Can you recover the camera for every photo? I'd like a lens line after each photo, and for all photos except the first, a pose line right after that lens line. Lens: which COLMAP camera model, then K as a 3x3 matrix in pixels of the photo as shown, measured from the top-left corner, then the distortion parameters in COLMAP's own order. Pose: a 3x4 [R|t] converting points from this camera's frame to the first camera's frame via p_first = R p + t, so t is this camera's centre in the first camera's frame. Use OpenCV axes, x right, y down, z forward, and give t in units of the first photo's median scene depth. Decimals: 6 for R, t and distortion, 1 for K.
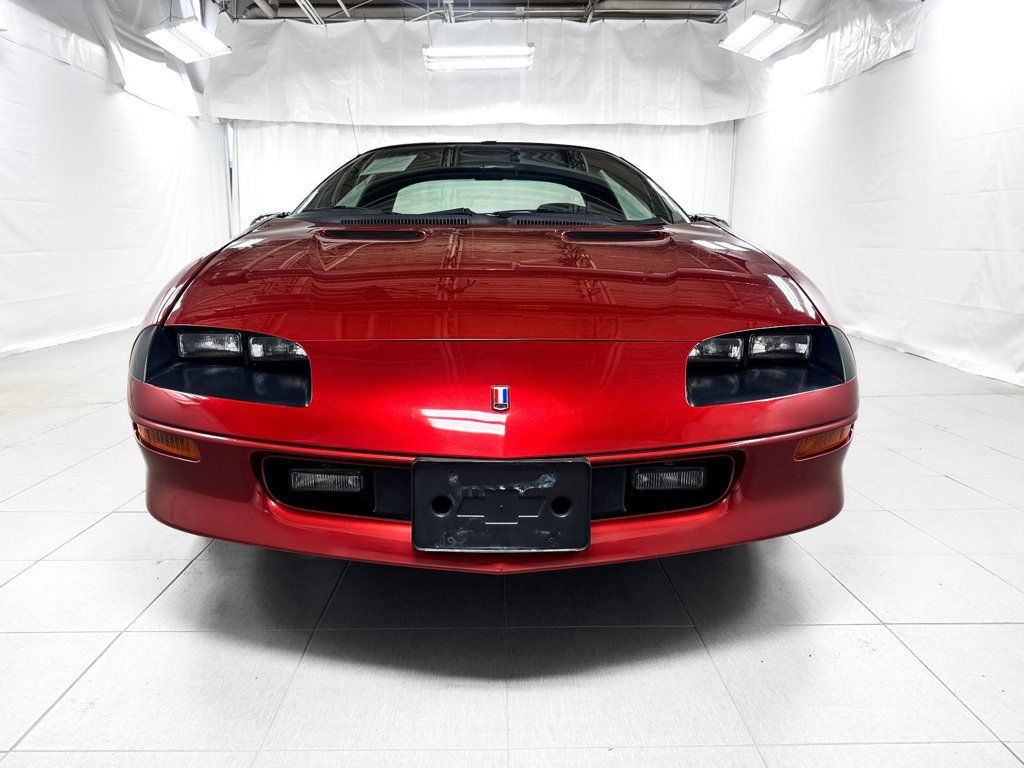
lens RADIAL K [[829.7, 0, 503.1], [0, 829.7, 367.3], [0, 0, 1]] dist [-0.025643, 0.094728]
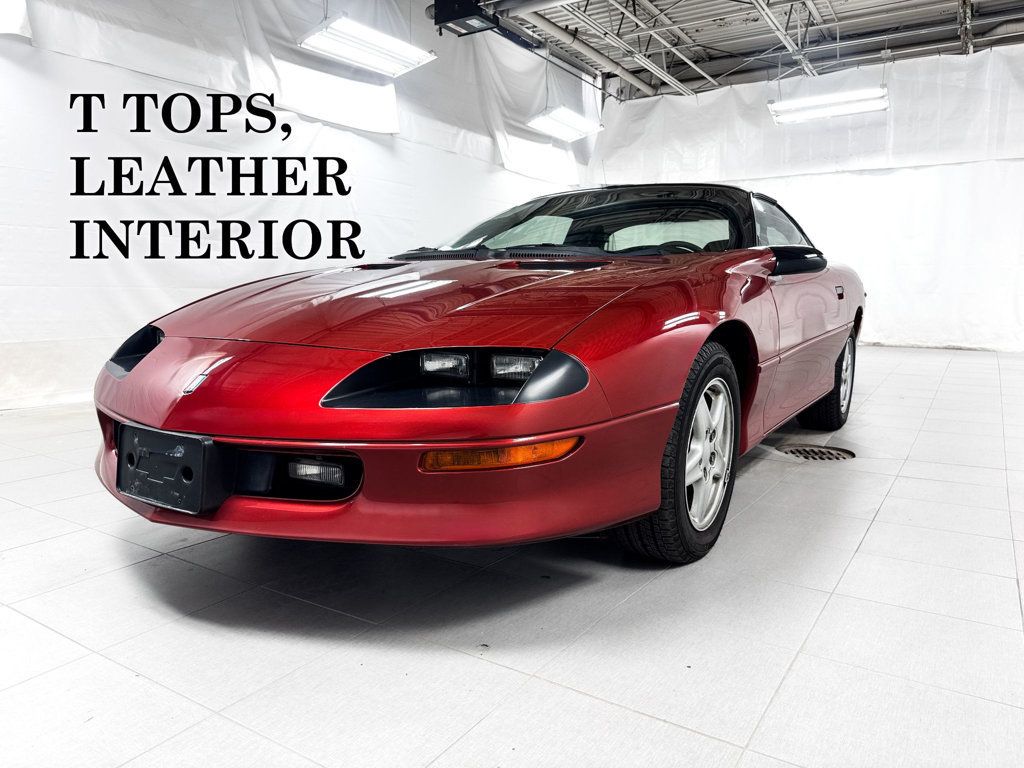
lens RADIAL K [[731.0, 0, 512.0], [0, 731.0, 384.0], [0, 0, 1]] dist [-0.011553, -0.002225]
pose [[0.834206, 0.075580, -0.546250, 0.162674], [-0.089807, 0.995959, 0.000652, -0.000558], [0.544092, 0.048513, 0.837622, 0.059459]]
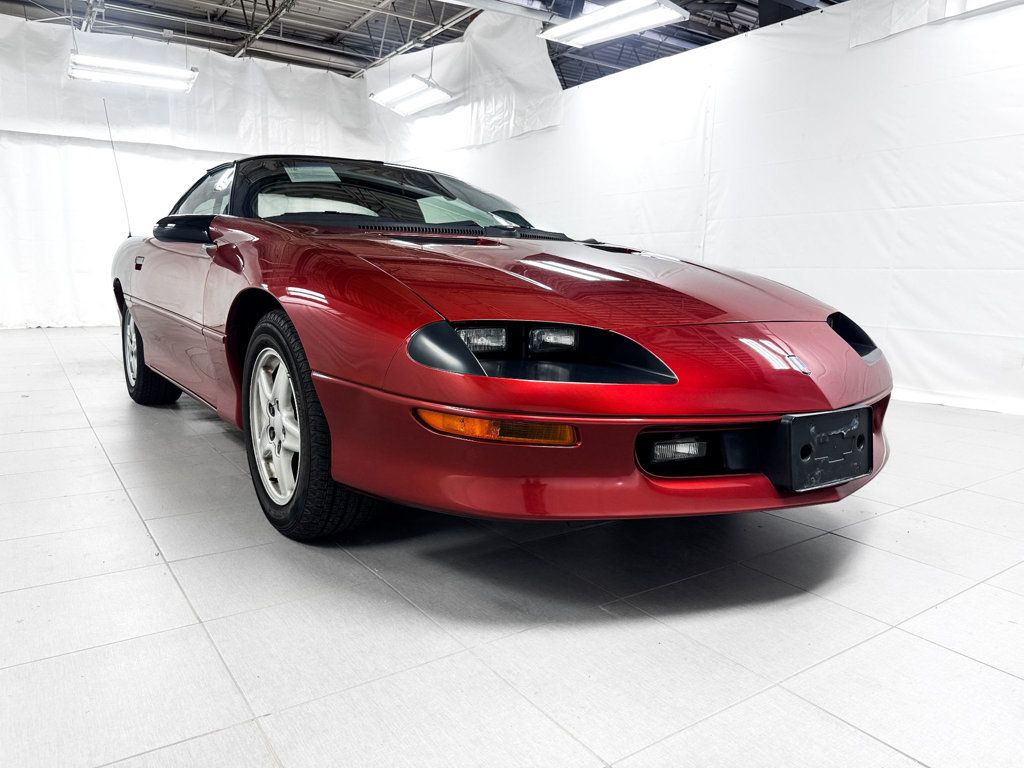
lens RADIAL K [[731.0, 0, 512.0], [0, 731.0, 384.0], [0, 0, 1]] dist [-0.011553, -0.002225]
pose [[0.828790, -0.064956, 0.555777, -0.161169], [0.066479, 0.997635, 0.017463, 0.003272], [-0.555597, 0.022475, 0.831148, 0.056391]]
